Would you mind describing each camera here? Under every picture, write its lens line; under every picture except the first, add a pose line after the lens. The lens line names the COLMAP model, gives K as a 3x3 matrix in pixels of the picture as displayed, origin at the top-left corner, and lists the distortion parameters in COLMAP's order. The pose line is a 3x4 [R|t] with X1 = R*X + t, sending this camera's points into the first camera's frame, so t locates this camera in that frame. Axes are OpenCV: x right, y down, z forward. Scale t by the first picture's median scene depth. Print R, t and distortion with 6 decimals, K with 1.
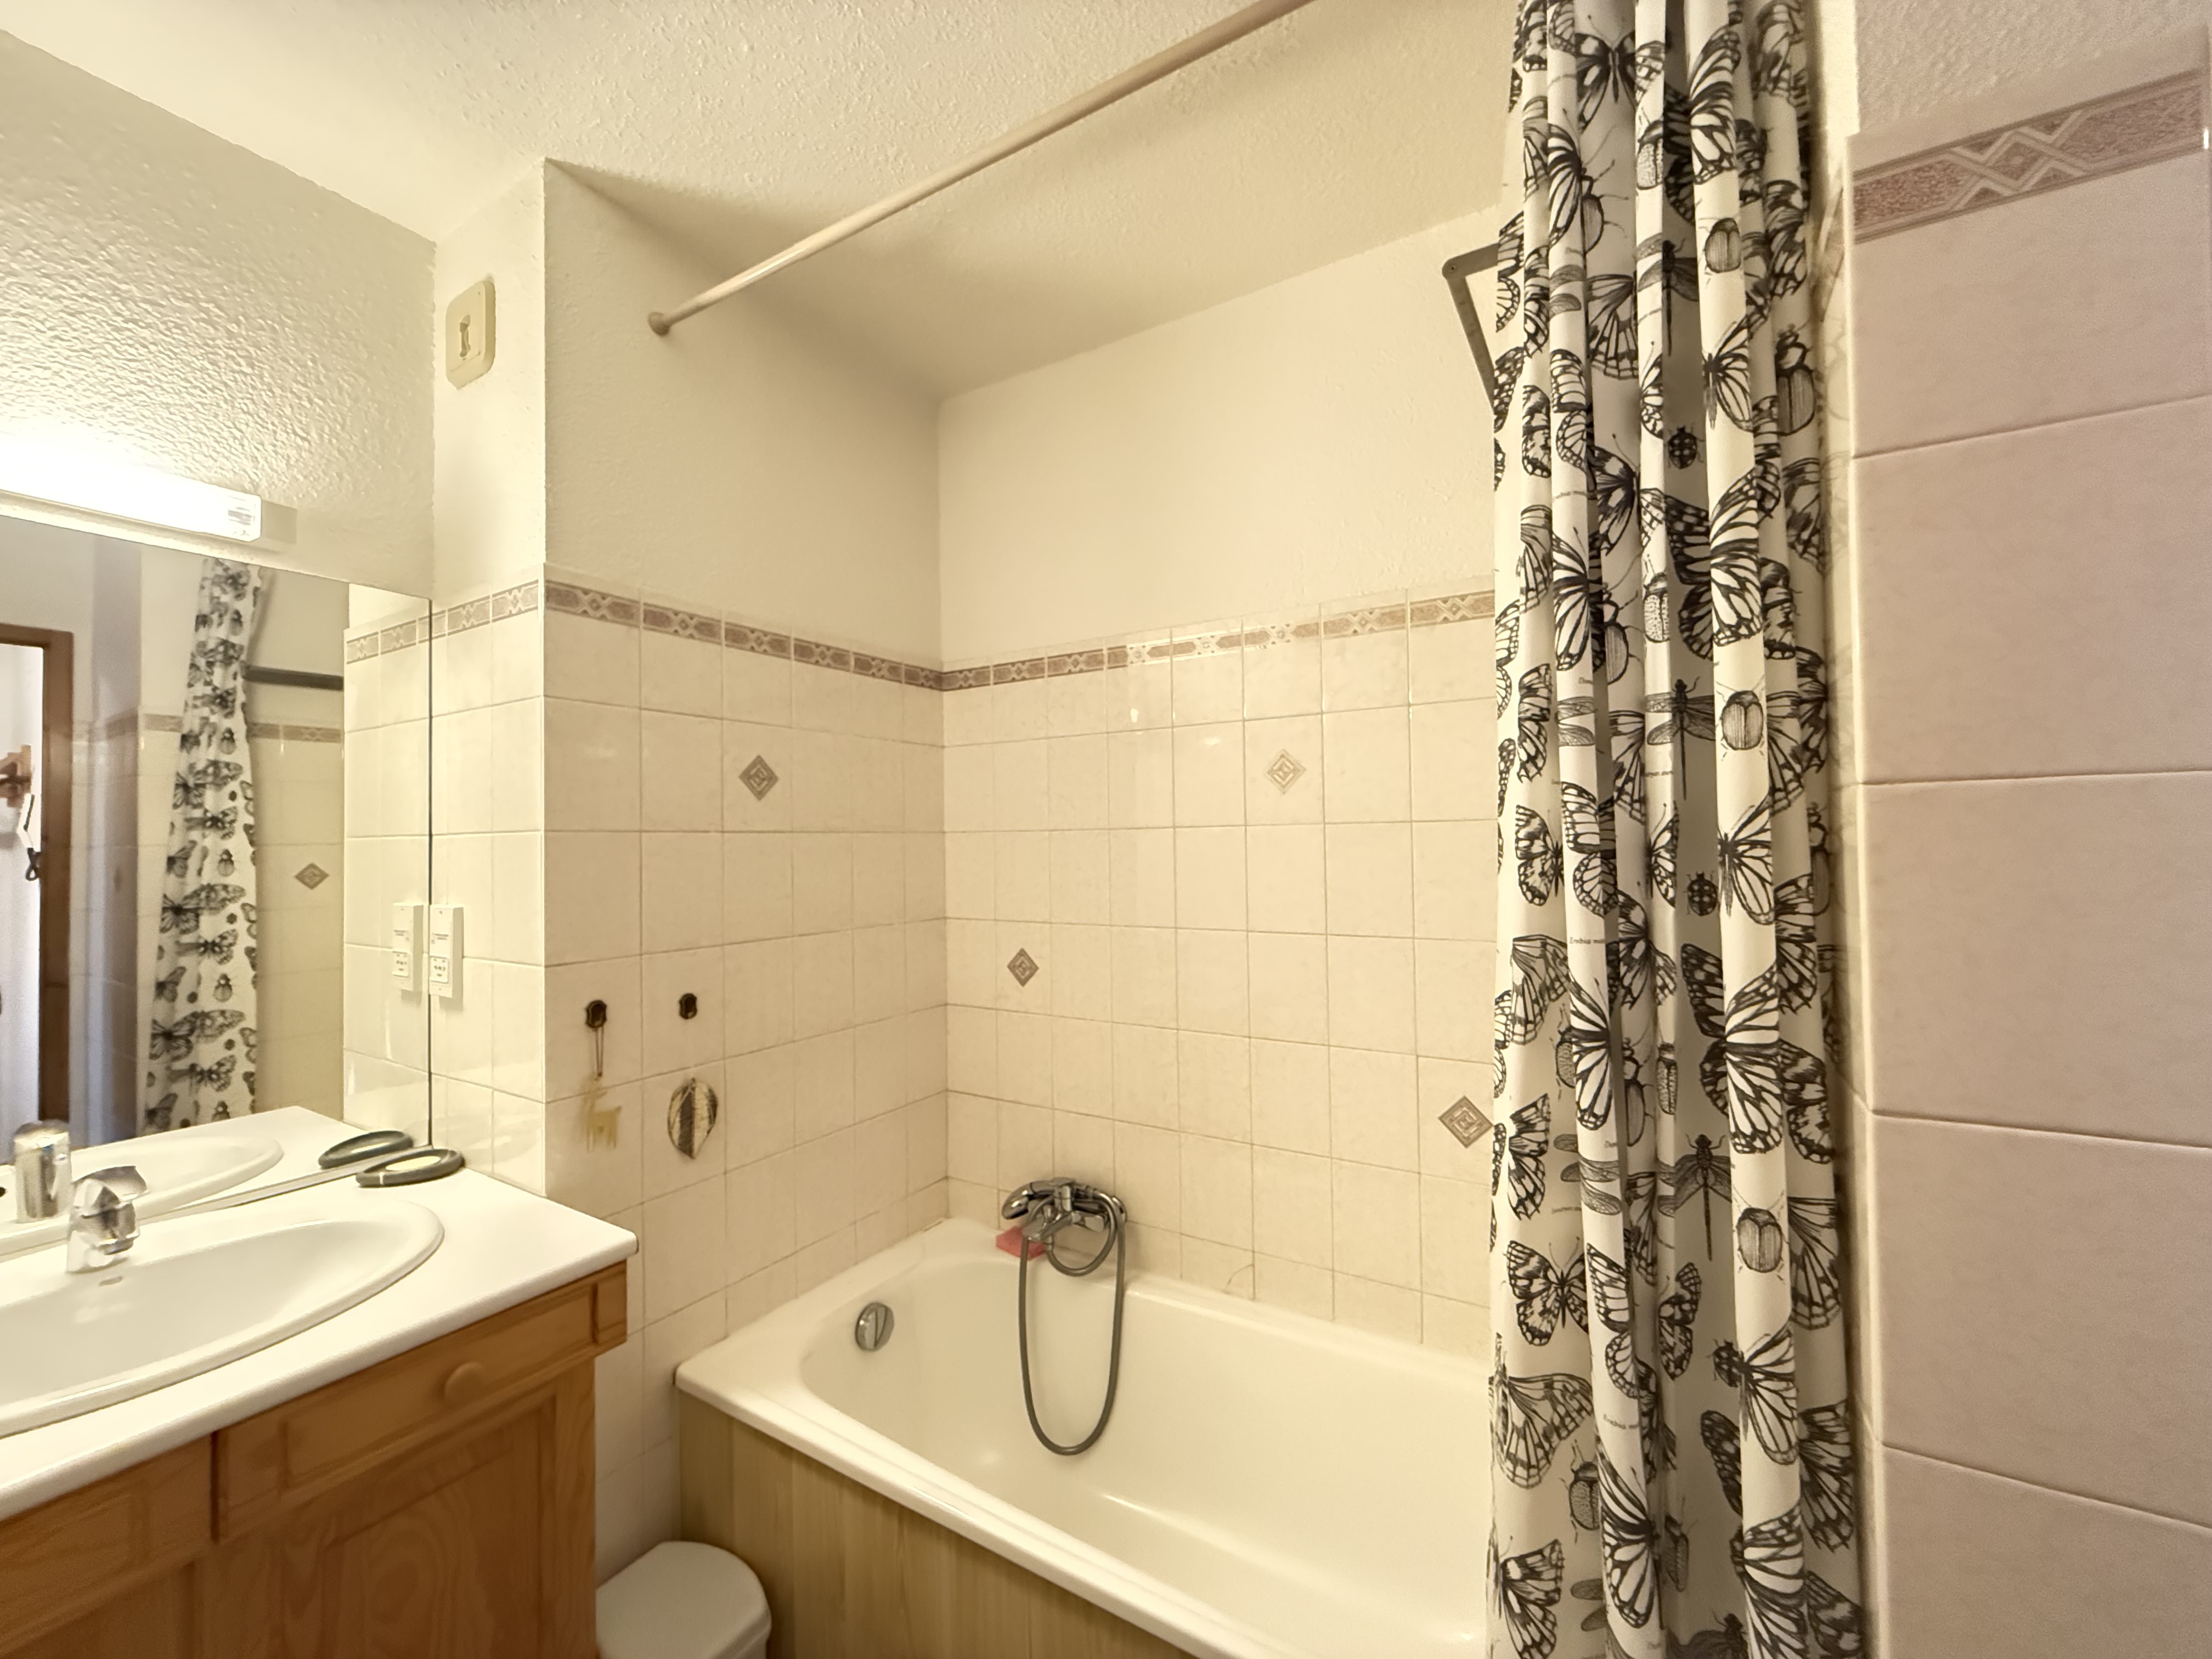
lens RADIAL K [[884.6, 0, 1097.2], [0, 884.6, 833.1], [0, 0, 1]] dist [0.008827, -0.000262]
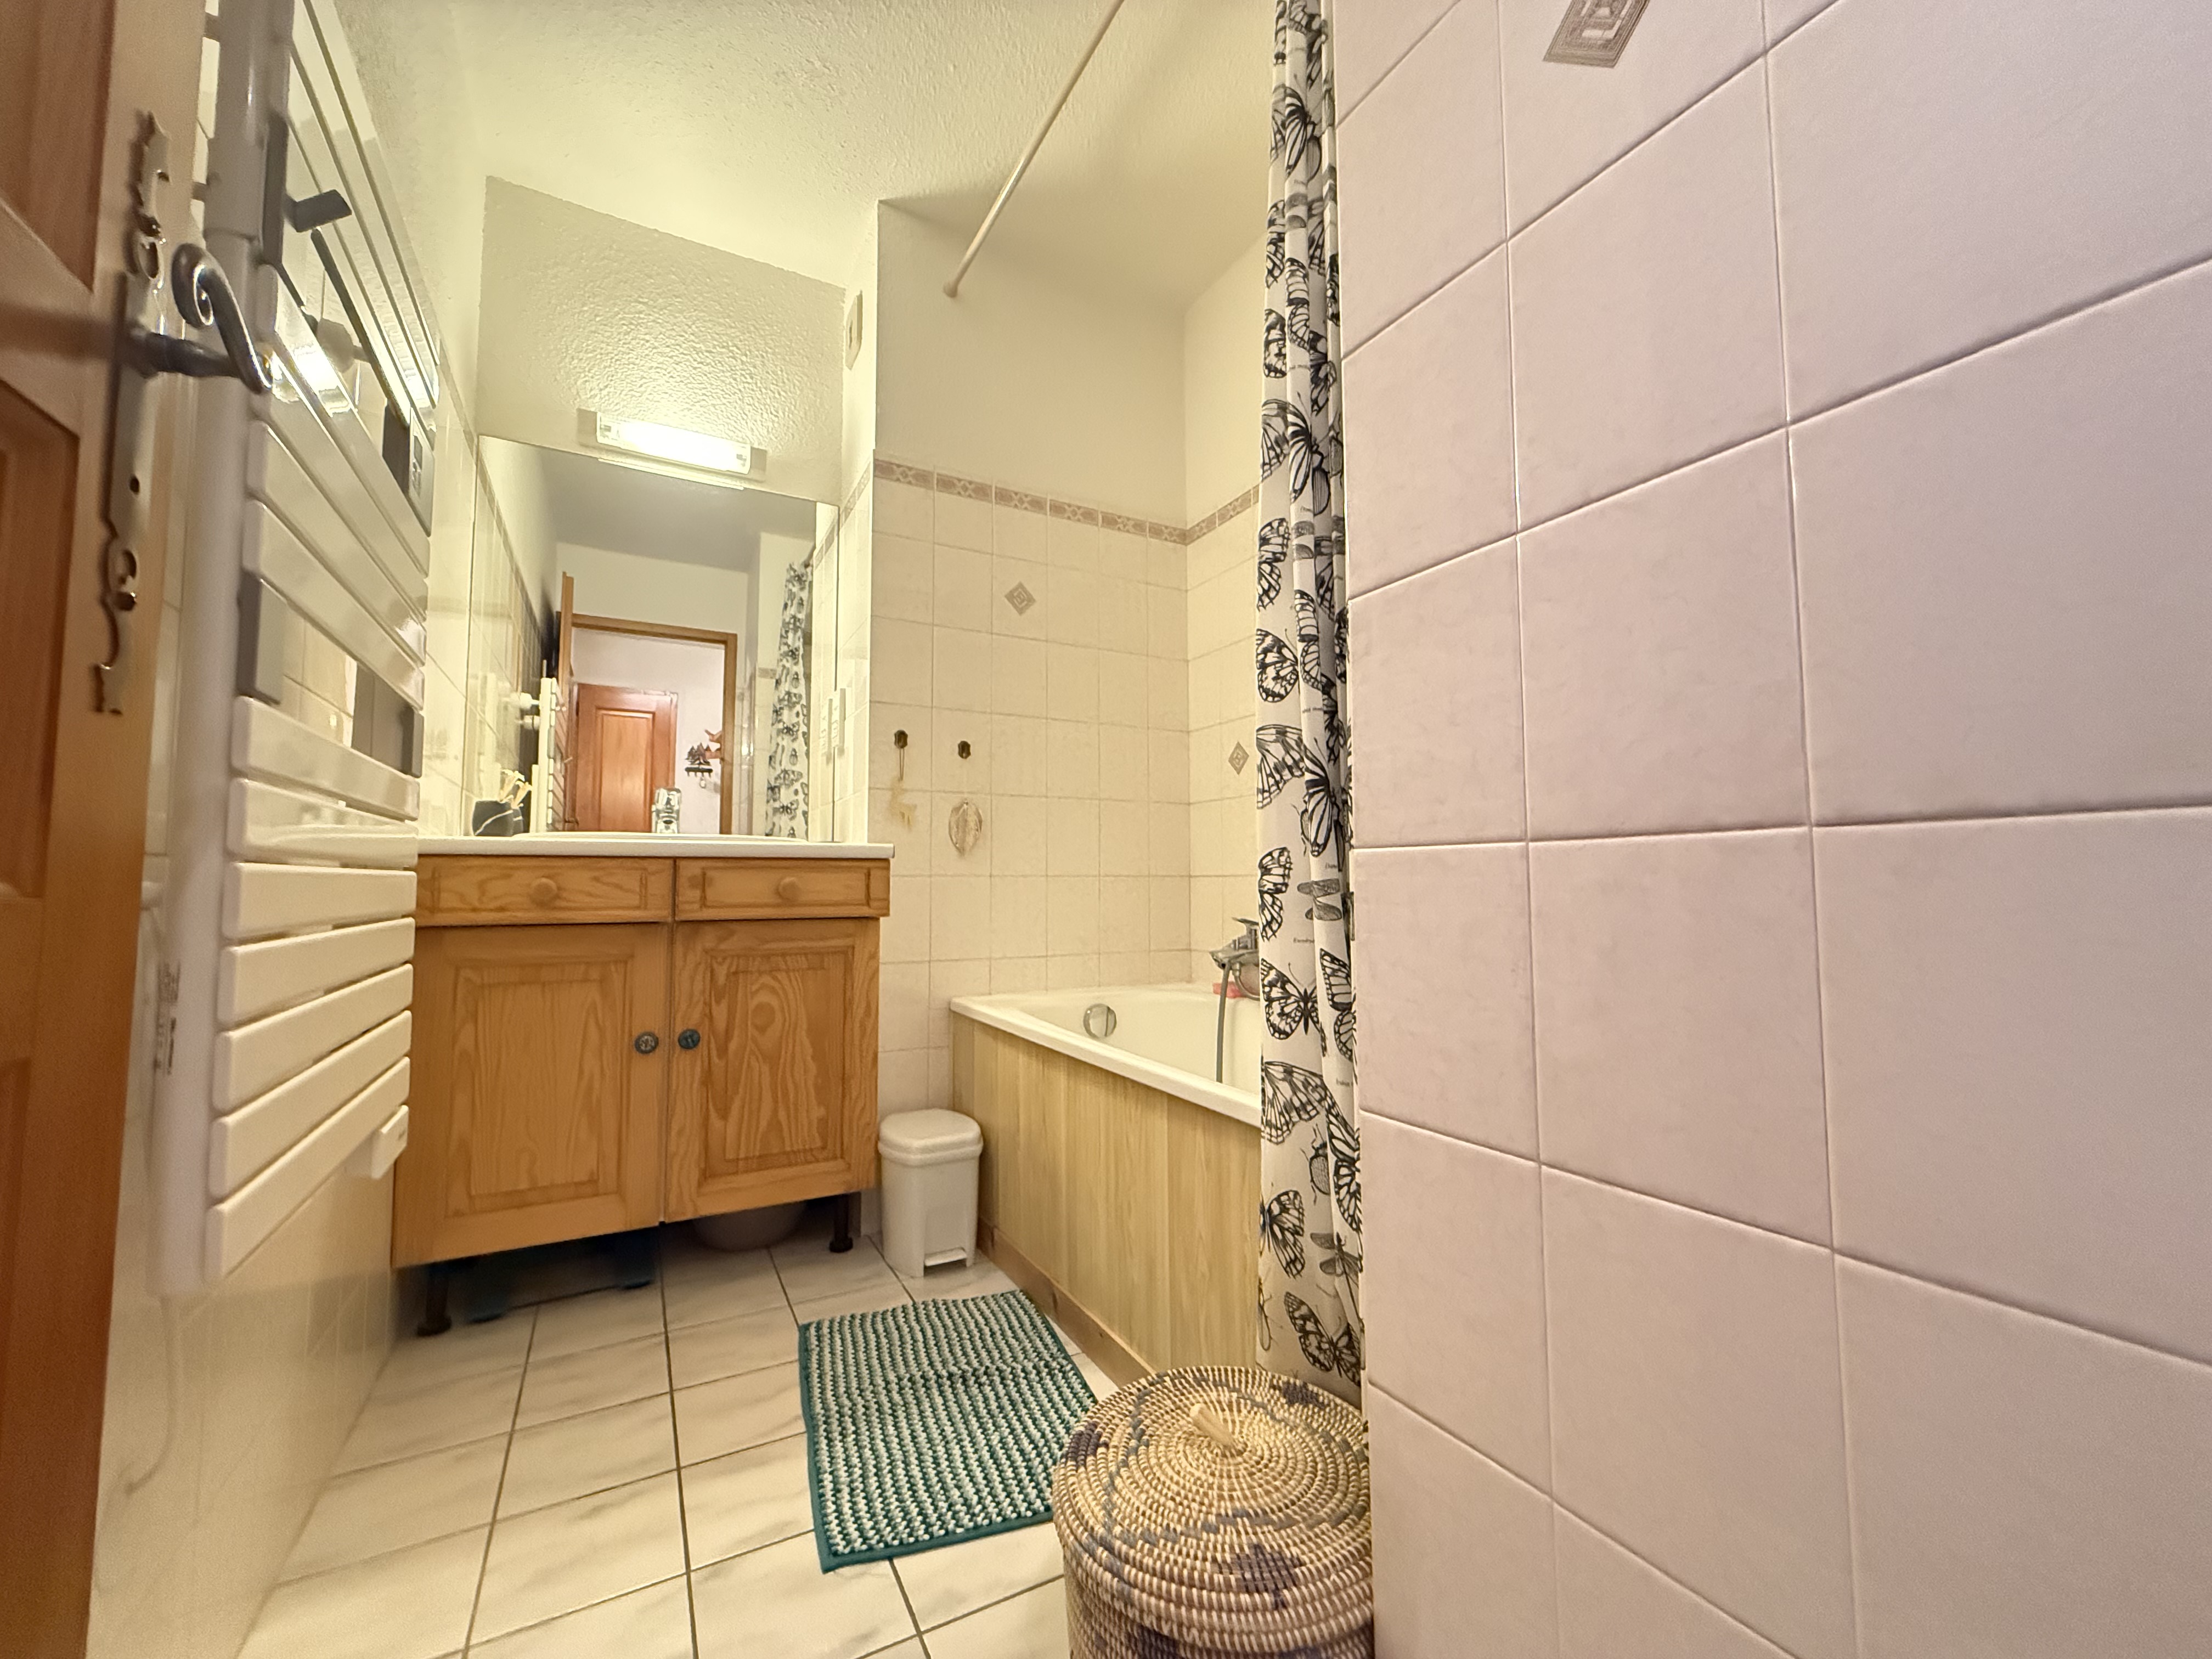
lens RADIAL K [[884.6, 0, 1108.9], [0, 884.6, 821.8], [0, 0, 1]] dist [0.008827, -0.000262]
pose [[0.871830, -0.027573, -0.489033, 0.455343], [0.002299, 0.998634, -0.052207, 0.405613], [0.489804, 0.044391, 0.870702, -0.124130]]
